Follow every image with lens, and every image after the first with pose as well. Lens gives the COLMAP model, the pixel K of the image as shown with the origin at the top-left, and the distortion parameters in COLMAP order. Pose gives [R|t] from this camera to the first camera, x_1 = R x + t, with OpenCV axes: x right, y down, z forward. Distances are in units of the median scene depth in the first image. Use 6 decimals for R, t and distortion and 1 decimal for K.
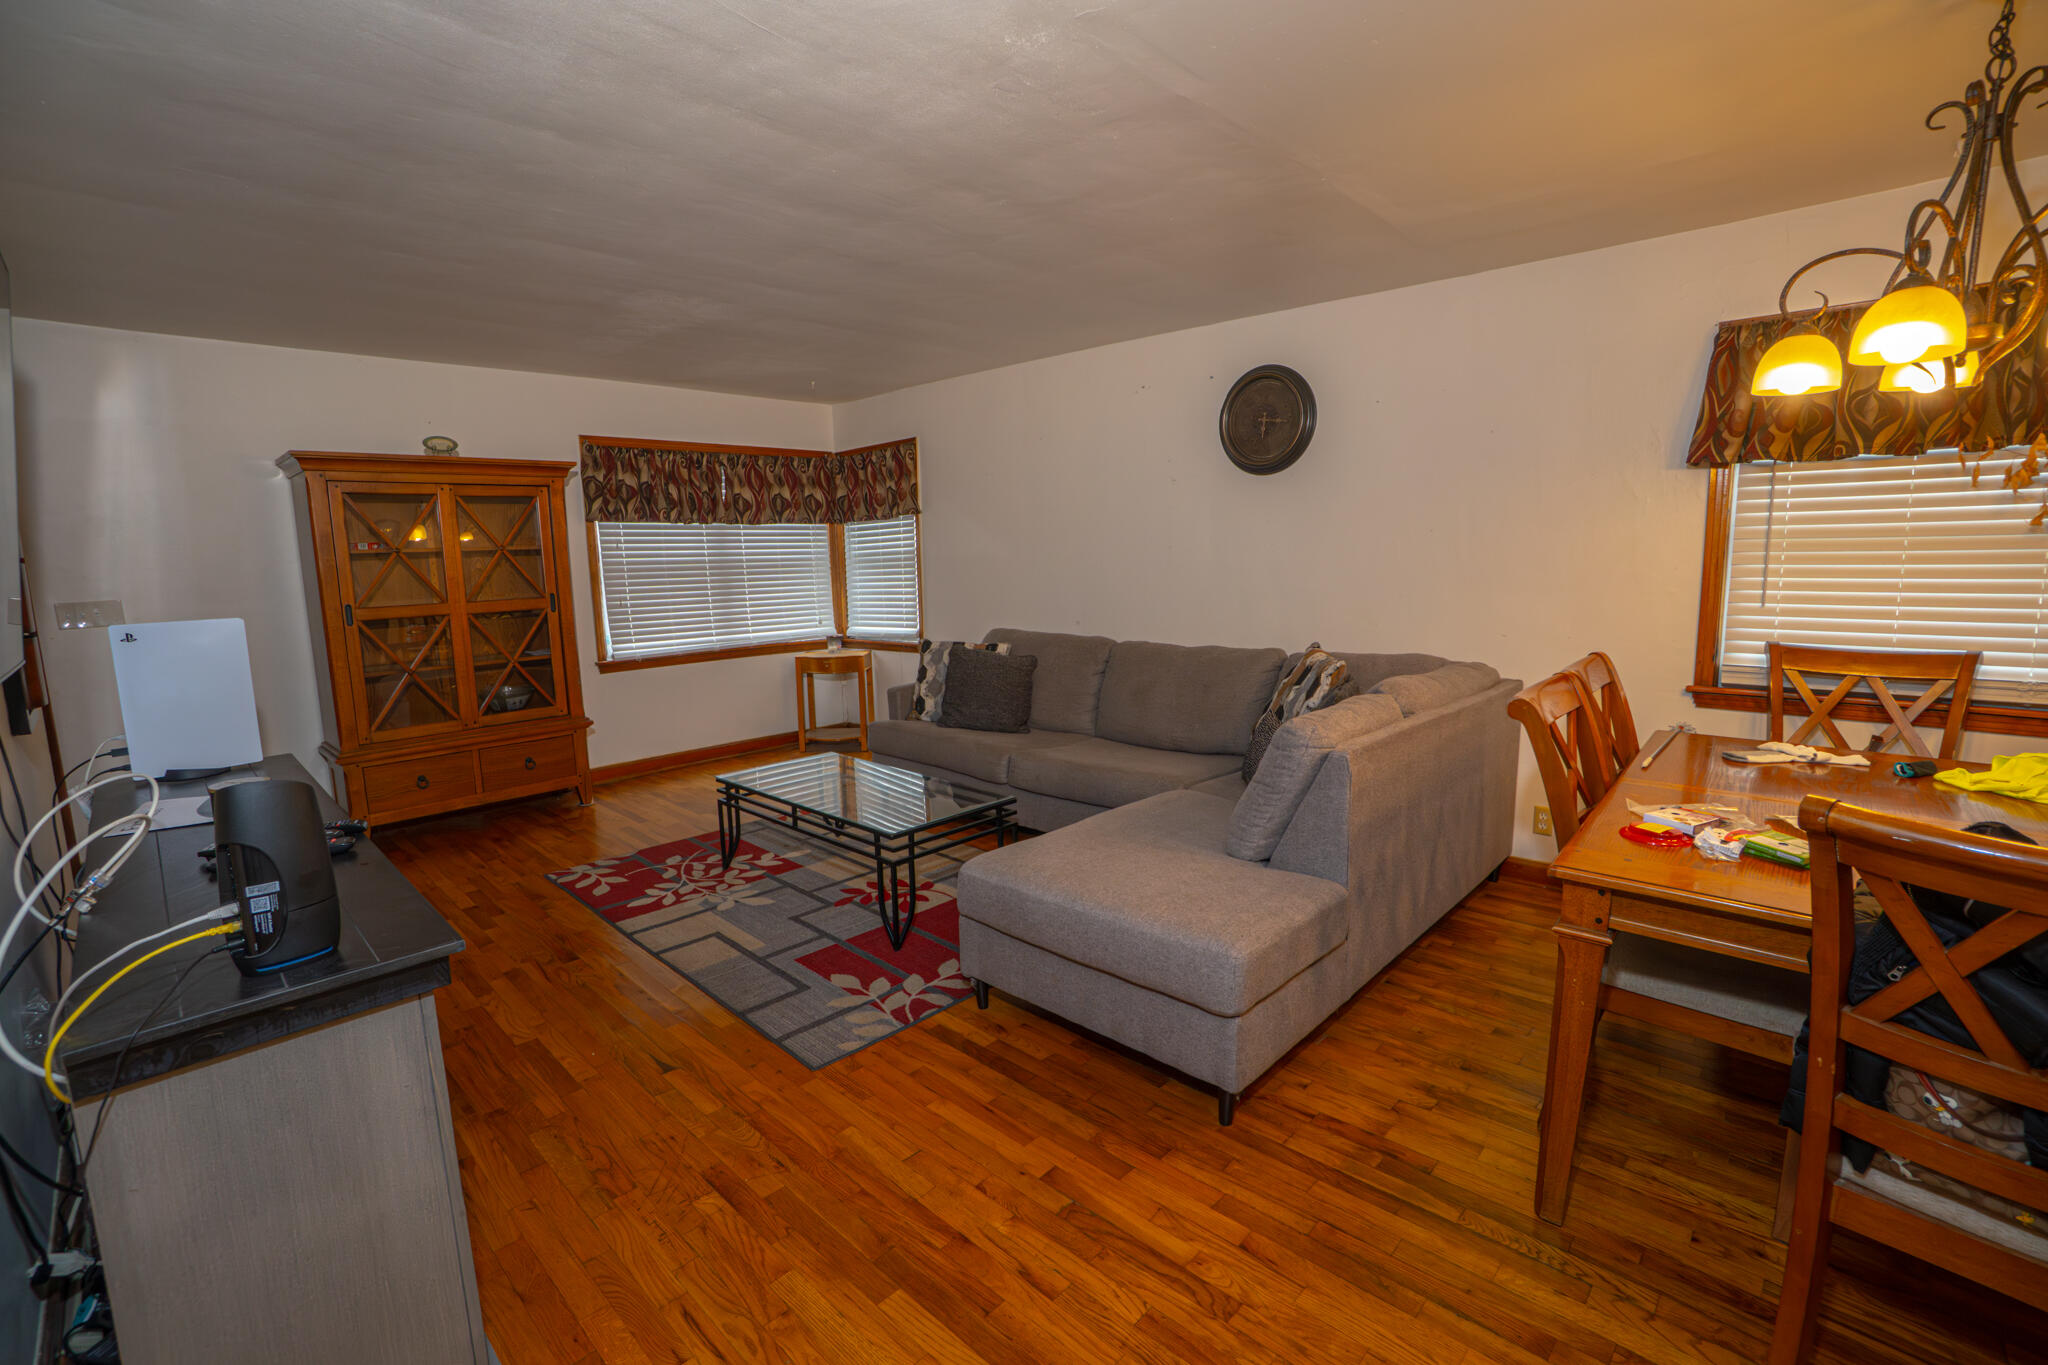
lens RADIAL K [[893.9, 0, 1025.5], [0, 893.9, 675.1], [0, 0, 1]] dist [-0.003282, 0.000207]
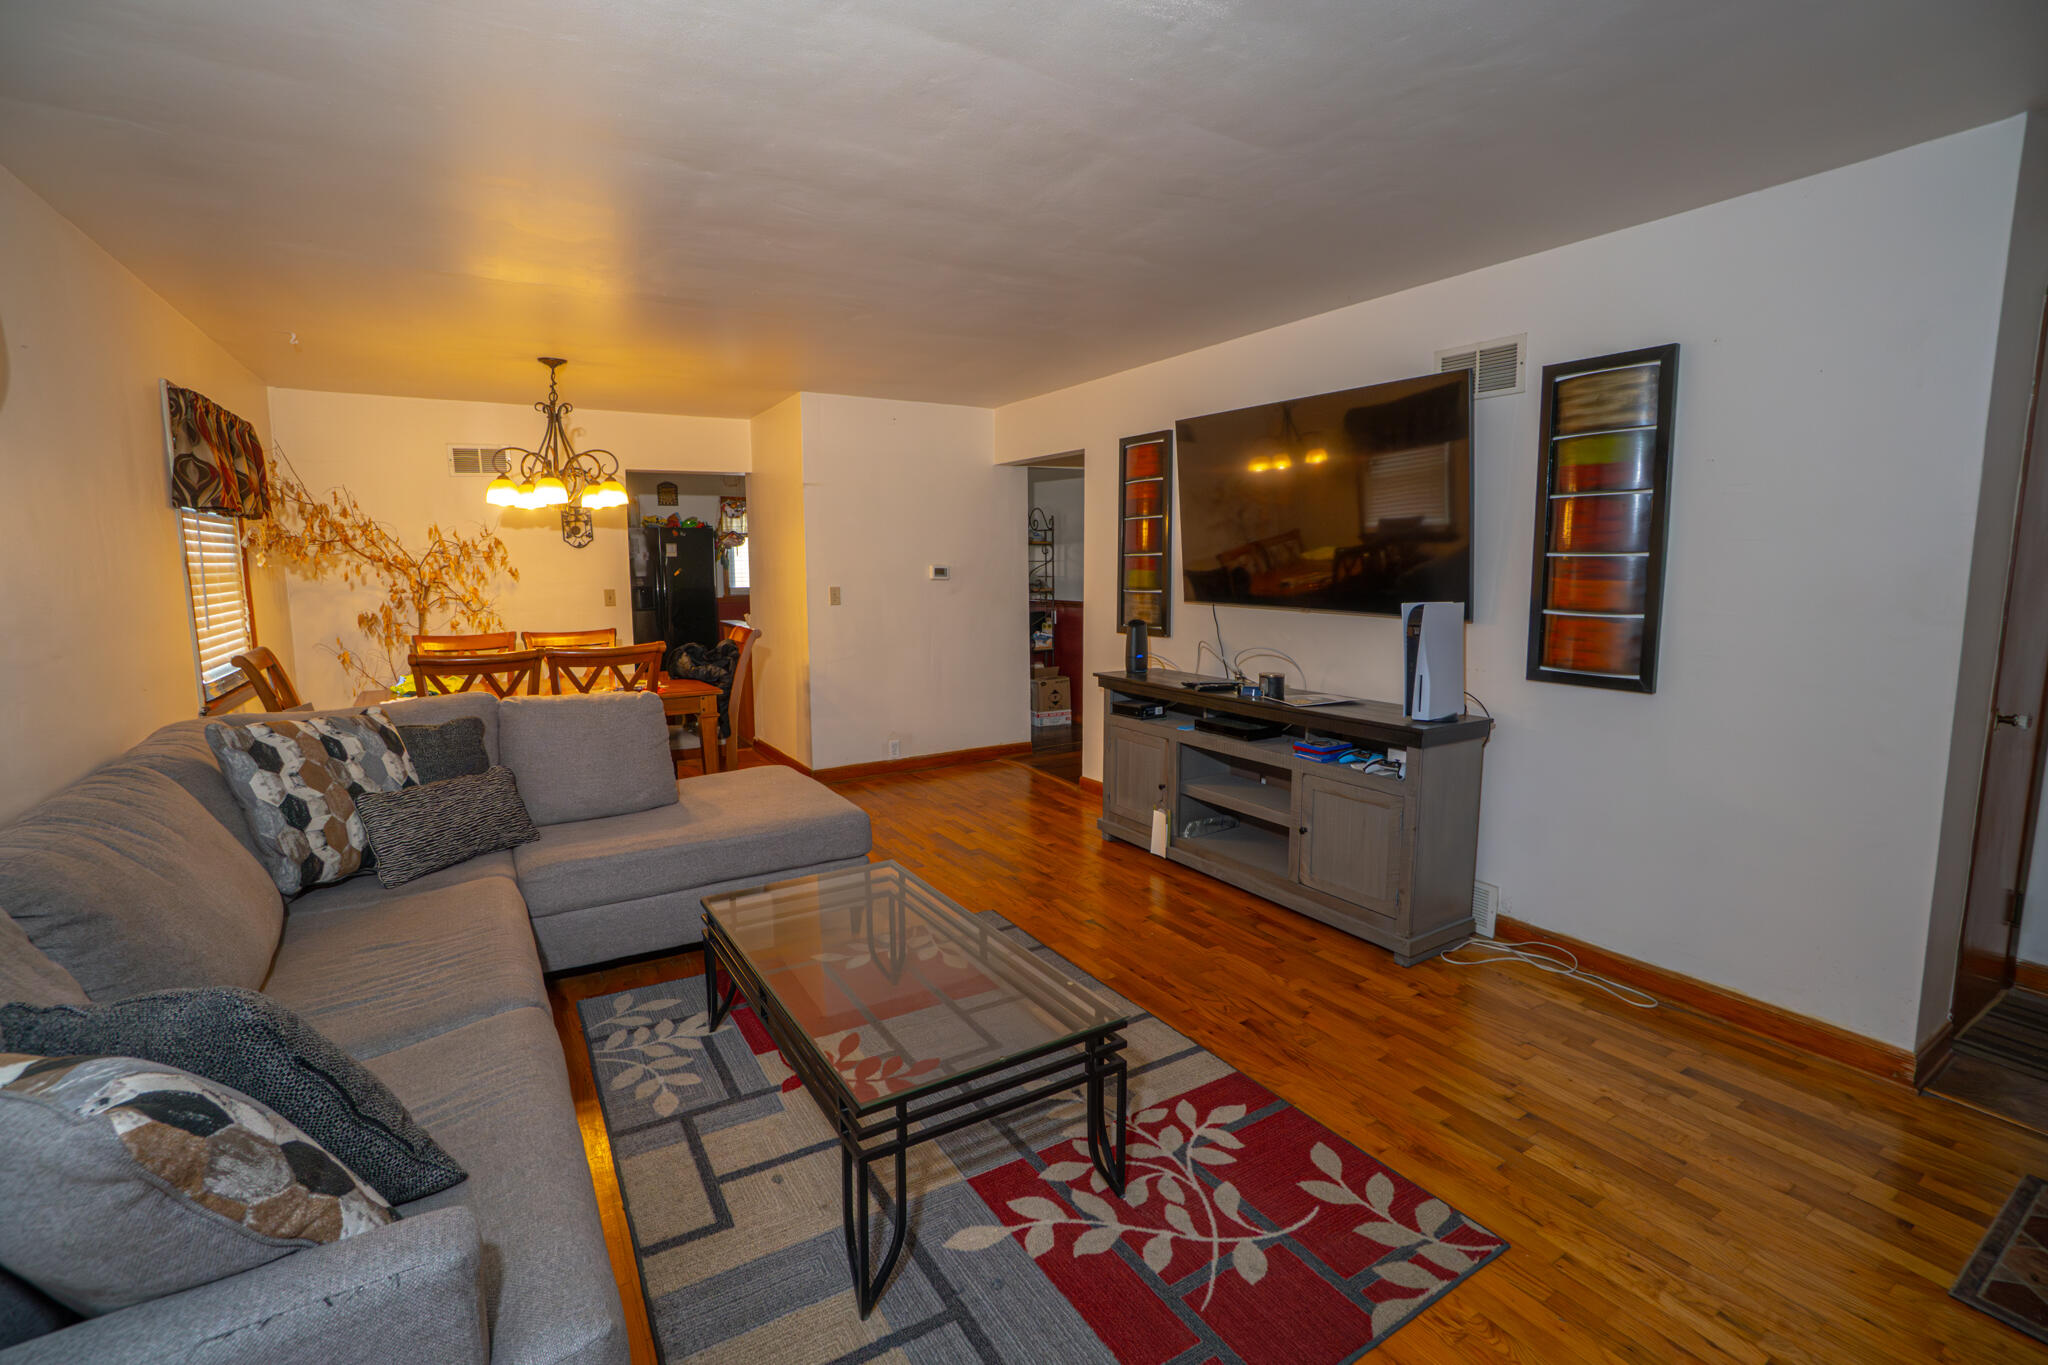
lens RADIAL K [[893.9, 0, 1017.1], [0, 893.9, 678.2], [0, 0, 1]] dist [-0.003282, 0.000207]
pose [[-0.964783, -0.003947, 0.263018, -0.422045], [0.068855, 0.961236, 0.266992, -0.199364], [-0.253876, 0.275700, -0.927112, 1.434736]]
